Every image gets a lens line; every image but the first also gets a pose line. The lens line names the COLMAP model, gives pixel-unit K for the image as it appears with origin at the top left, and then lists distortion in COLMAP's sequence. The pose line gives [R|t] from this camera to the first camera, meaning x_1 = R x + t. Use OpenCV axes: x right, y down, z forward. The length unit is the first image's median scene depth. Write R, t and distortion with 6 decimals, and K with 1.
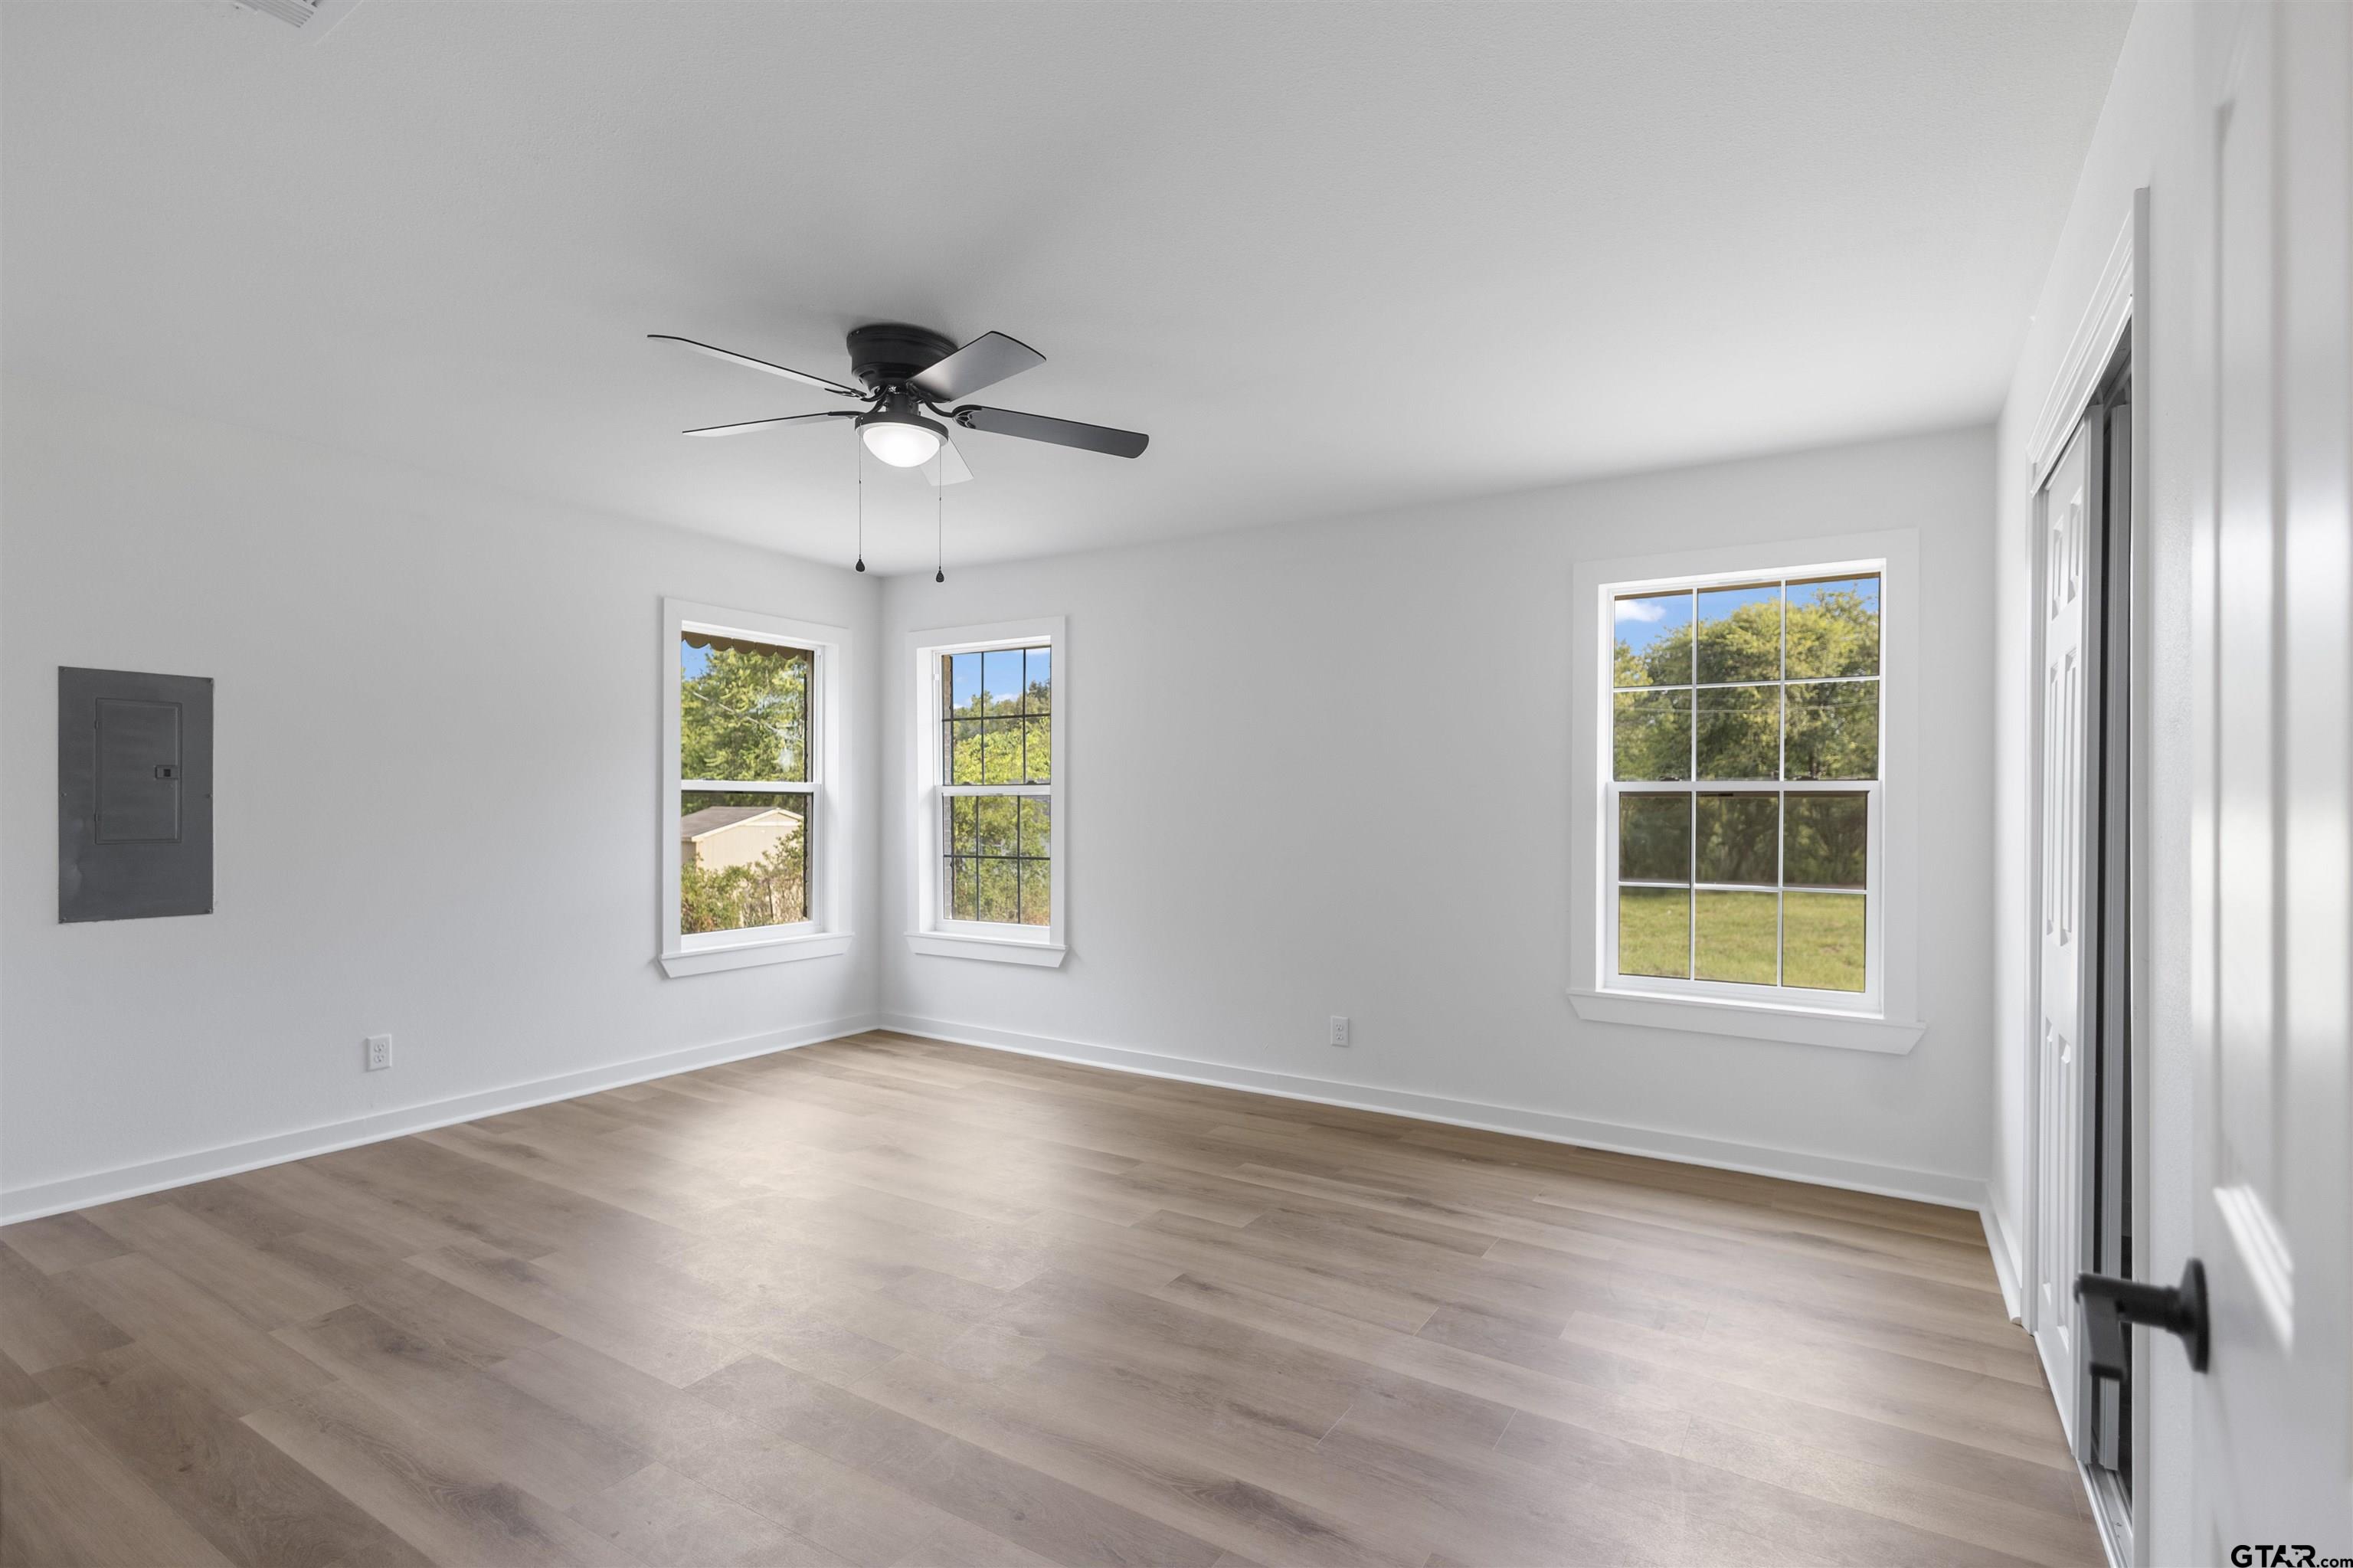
lens RADIAL K [[1116.2, 0, 1173.7], [0, 1116.2, 795.3], [0, 0, 1]] dist [-0.003584, -0.000604]
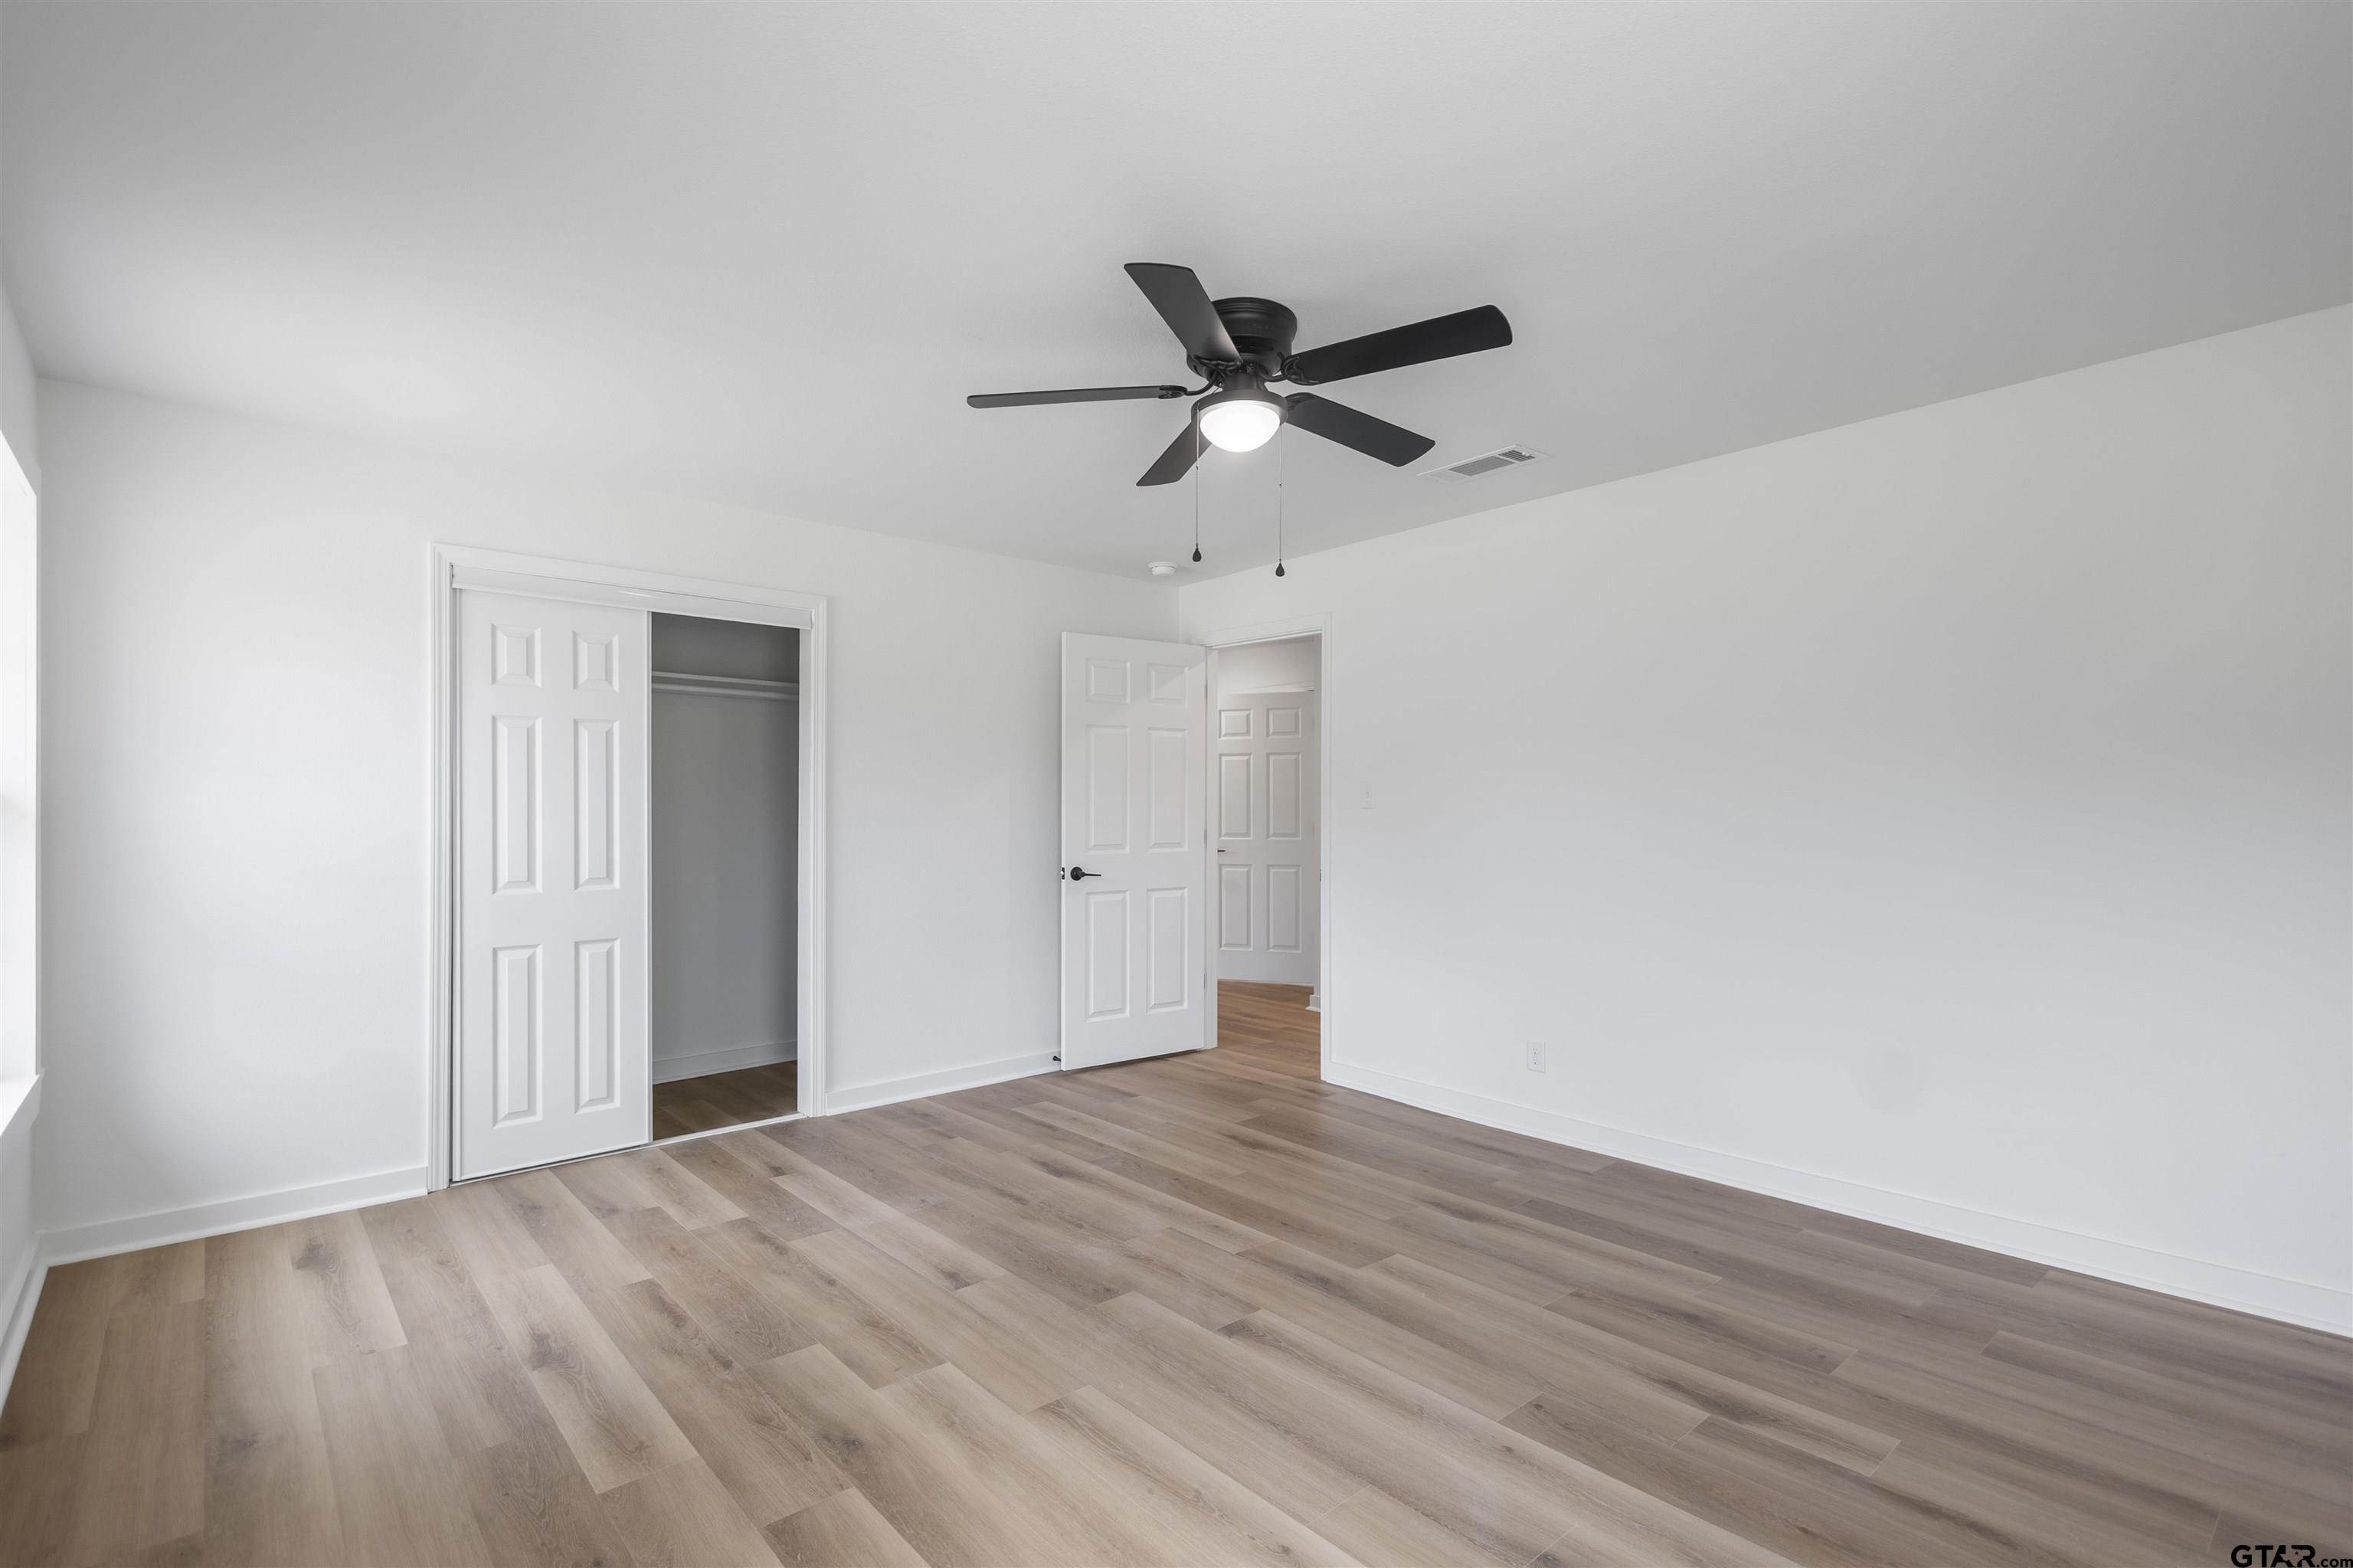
lens RADIAL K [[1116.2, 0, 1179.5], [0, 1116.2, 794.5], [0, 0, 1]] dist [-0.003584, -0.000604]
pose [[-0.955210, 0.000577, 0.295927, -0.423969], [-0.002684, 0.999940, -0.010614, 0.002959], [-0.295915, -0.010933, -0.955152, 1.700847]]
